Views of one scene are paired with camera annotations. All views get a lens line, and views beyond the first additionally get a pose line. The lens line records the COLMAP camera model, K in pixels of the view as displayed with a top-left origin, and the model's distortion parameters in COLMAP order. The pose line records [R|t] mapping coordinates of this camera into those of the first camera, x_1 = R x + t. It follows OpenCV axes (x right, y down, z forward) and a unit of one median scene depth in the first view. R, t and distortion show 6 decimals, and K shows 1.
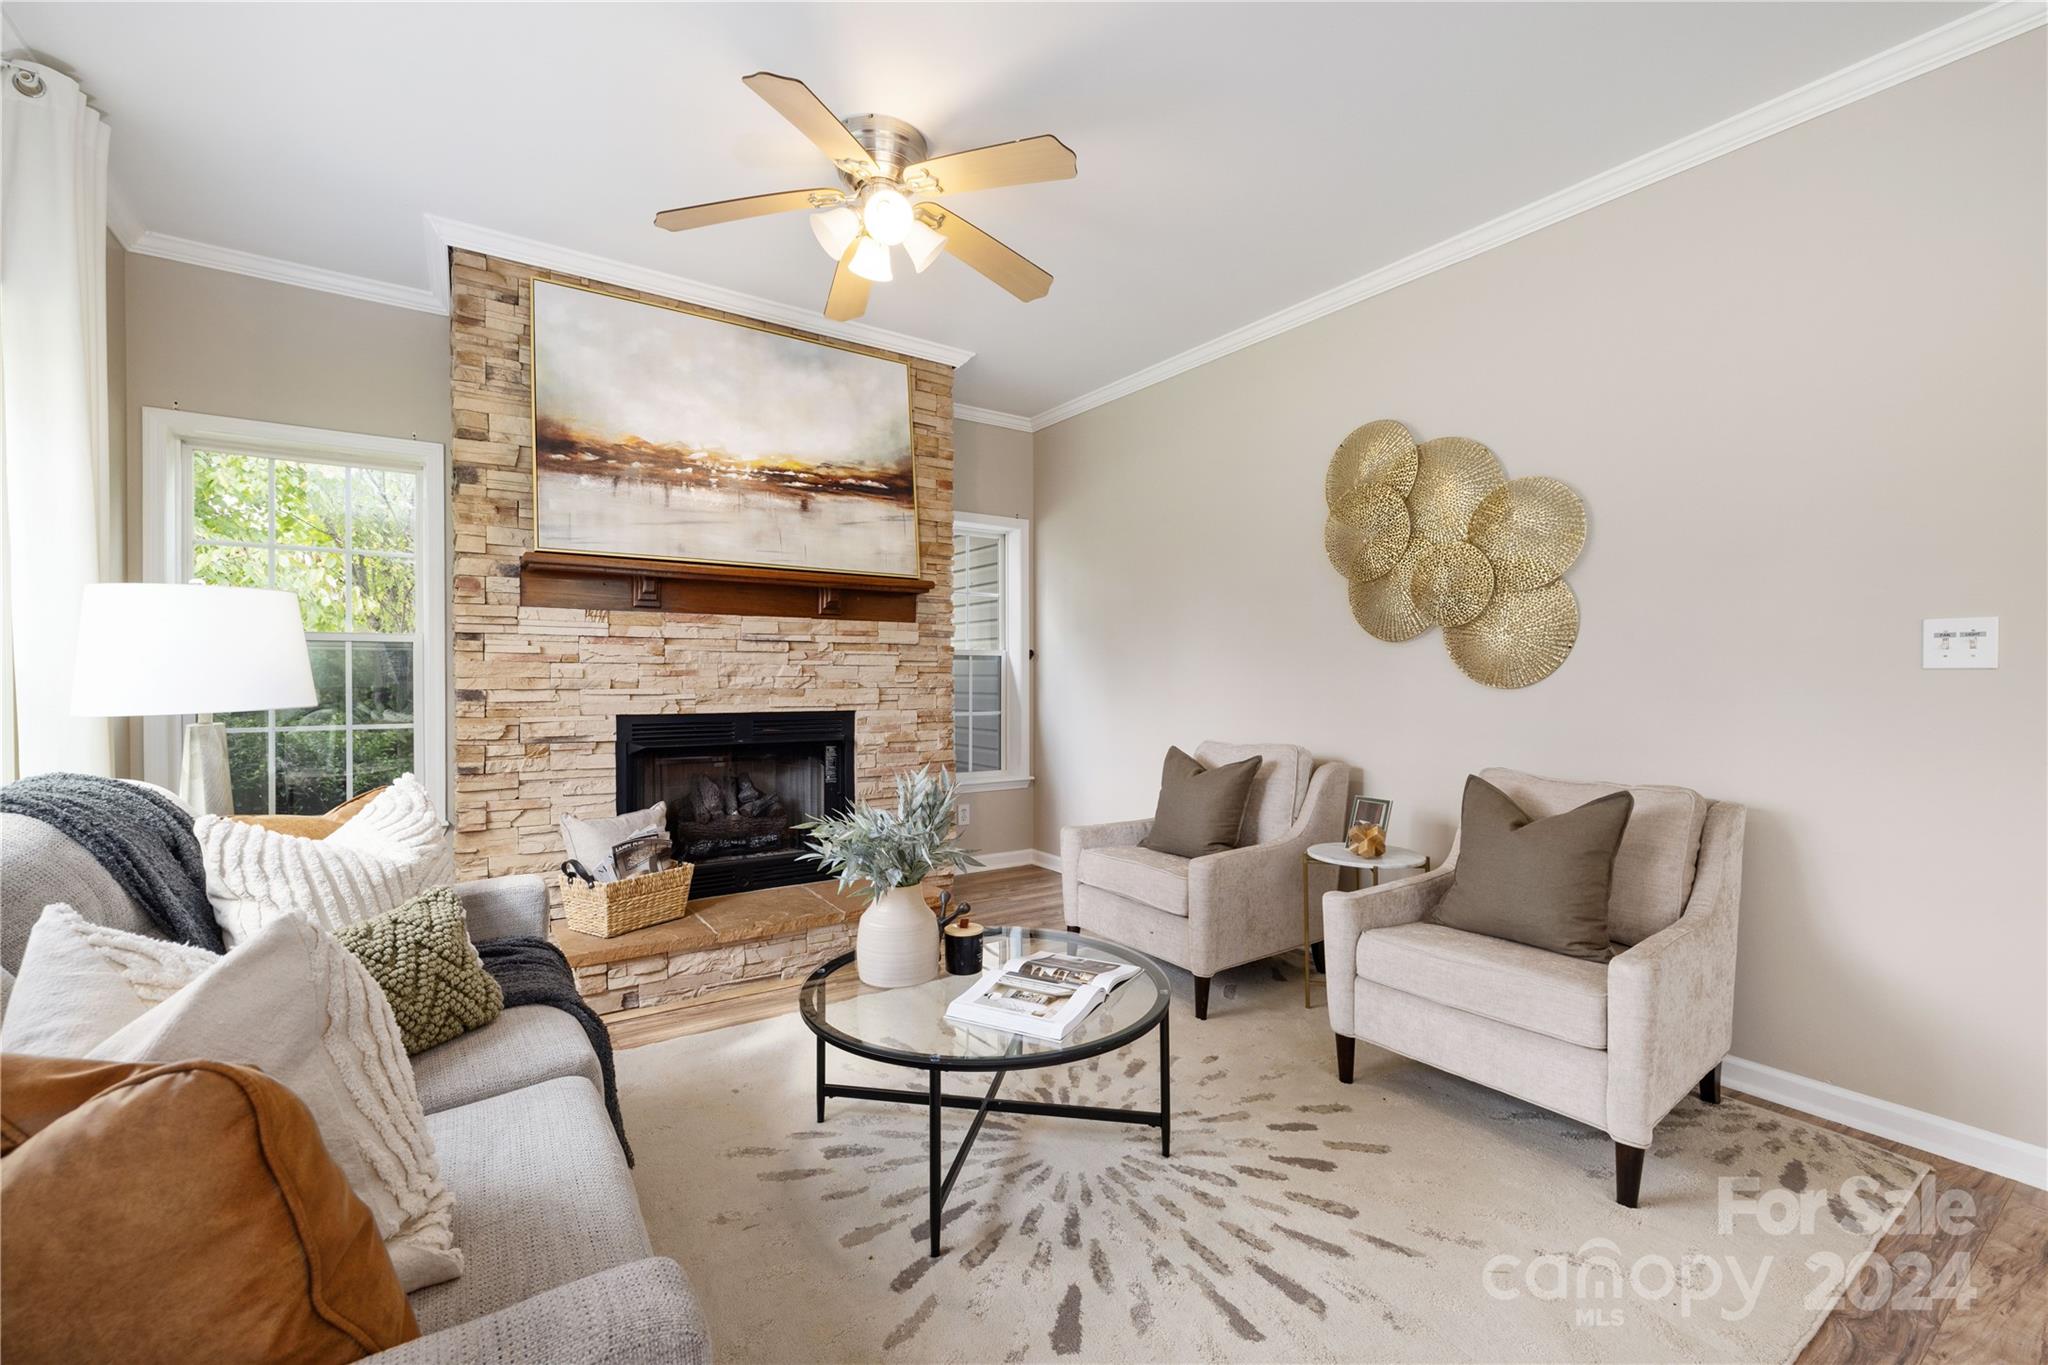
lens RADIAL K [[862.7, 0, 1029.4], [0, 862.7, 675.6], [0, 0, 1]] dist [-0.000441, -0.000003]
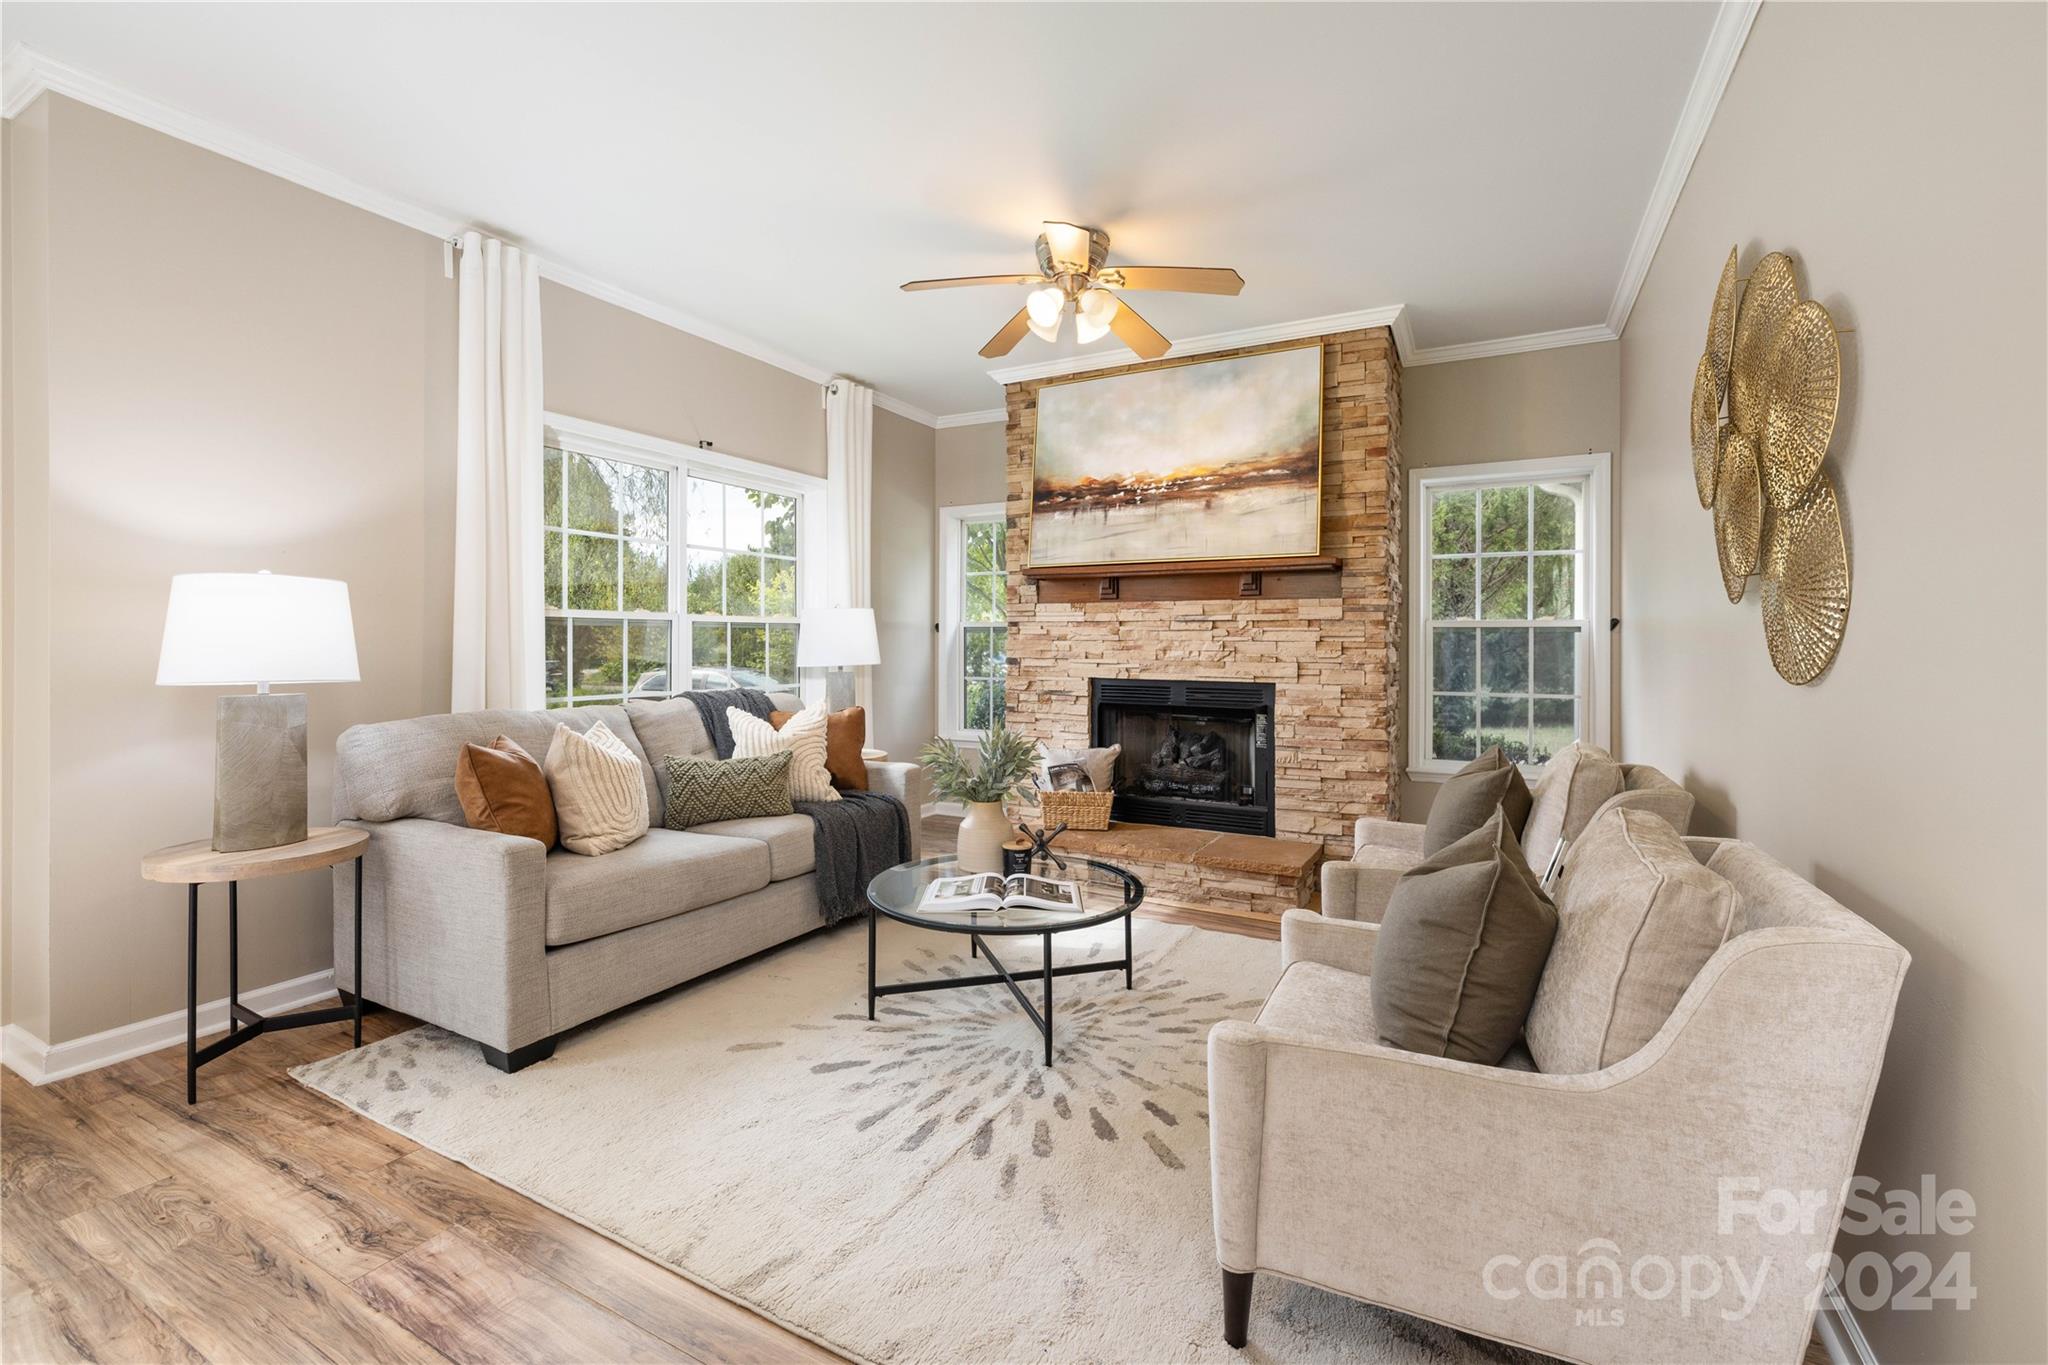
lens RADIAL K [[878.5, 0, 1019.2], [0, 878.5, 632.9], [0, 0, 1]] dist [-0.000523, 0.000028]
pose [[0.451901, -0.008902, -0.892024, 0.727184], [-0.001996, 0.999938, -0.010990, -0.010589], [0.892066, 0.006747, 0.451855, 0.253027]]
